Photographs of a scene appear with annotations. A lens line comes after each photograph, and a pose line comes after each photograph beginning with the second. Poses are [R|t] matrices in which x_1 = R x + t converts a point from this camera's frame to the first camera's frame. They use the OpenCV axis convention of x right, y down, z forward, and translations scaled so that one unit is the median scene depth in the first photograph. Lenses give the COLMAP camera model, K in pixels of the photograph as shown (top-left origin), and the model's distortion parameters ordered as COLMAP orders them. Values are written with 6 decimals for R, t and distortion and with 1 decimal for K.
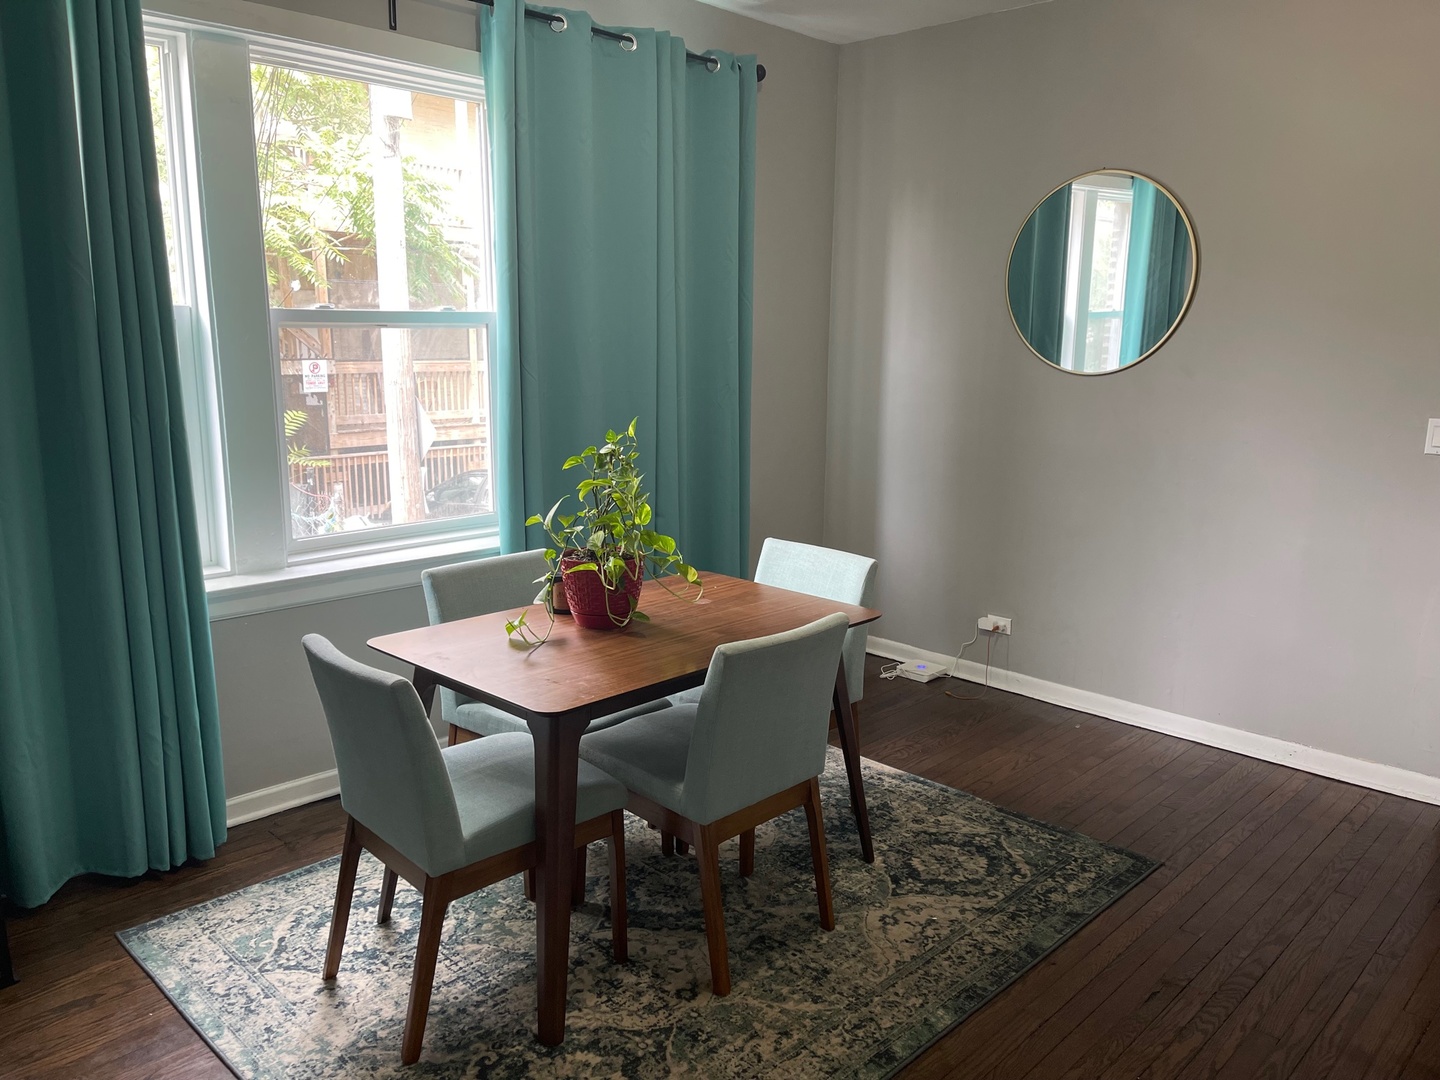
lens RADIAL K [[1081.0, 0, 713.4], [0, 1081.0, 540.1], [0, 0, 1]] dist [-0.001923, -0.022460]
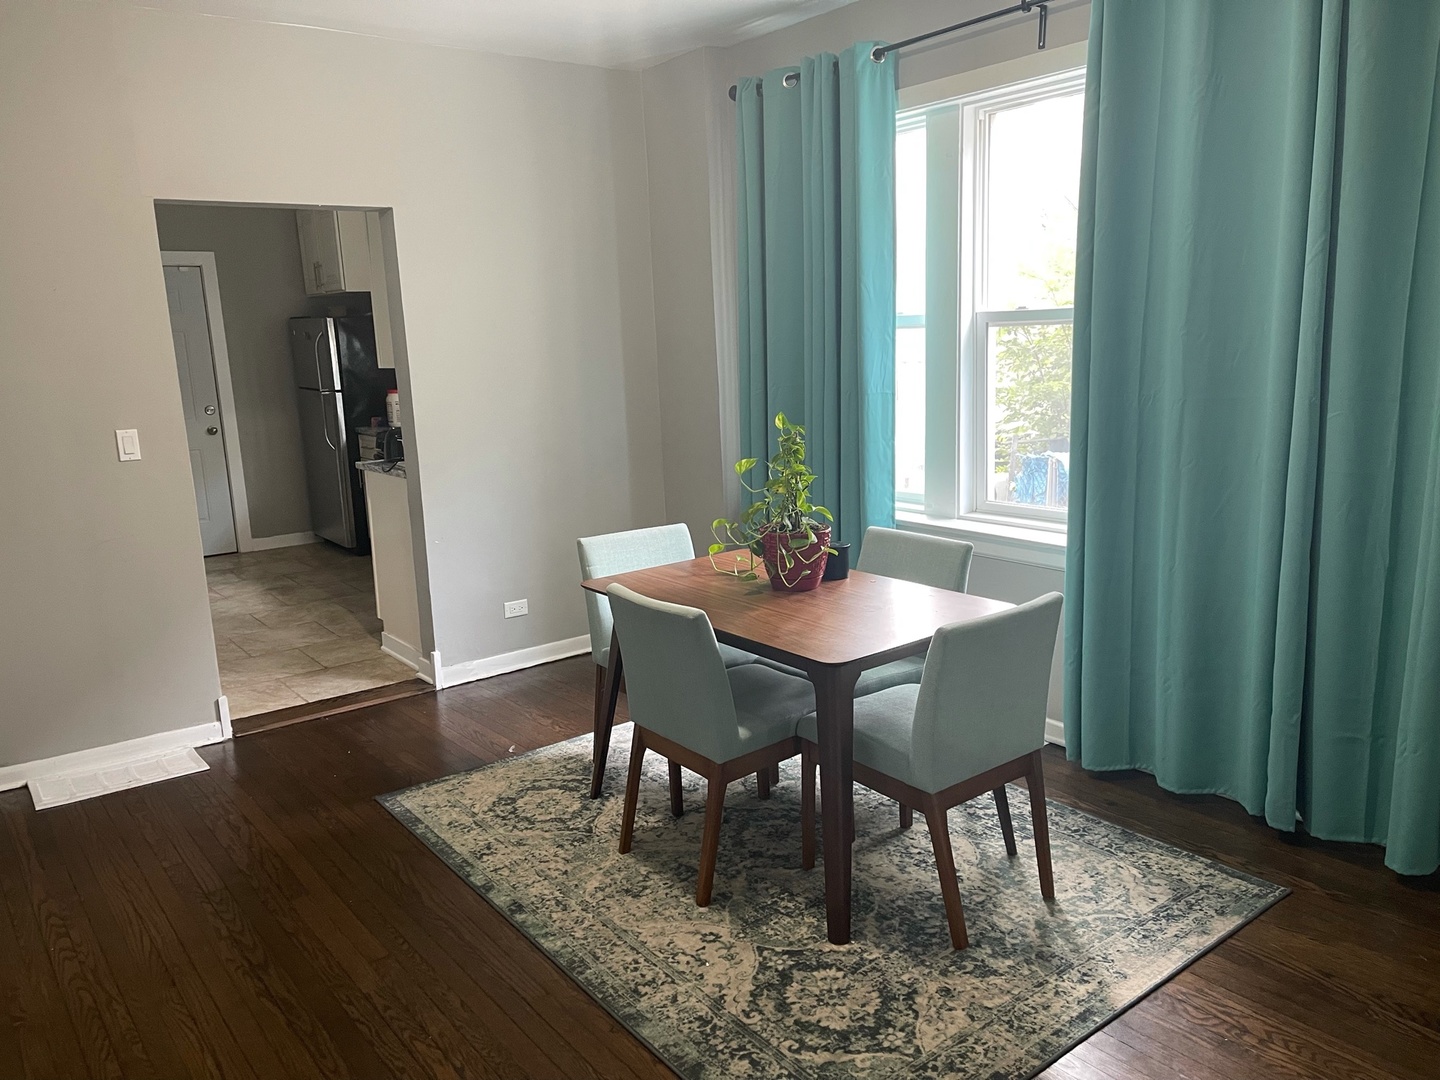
lens RADIAL K [[1081.0, 0, 715.7], [0, 1081.0, 542.3], [0, 0, 1]] dist [-0.001923, -0.022460]
pose [[-0.124466, 0.194777, -0.972918, 0.975626], [-0.164775, 0.962870, 0.213845, -0.191702], [0.978446, 0.186929, -0.087750, 0.951873]]
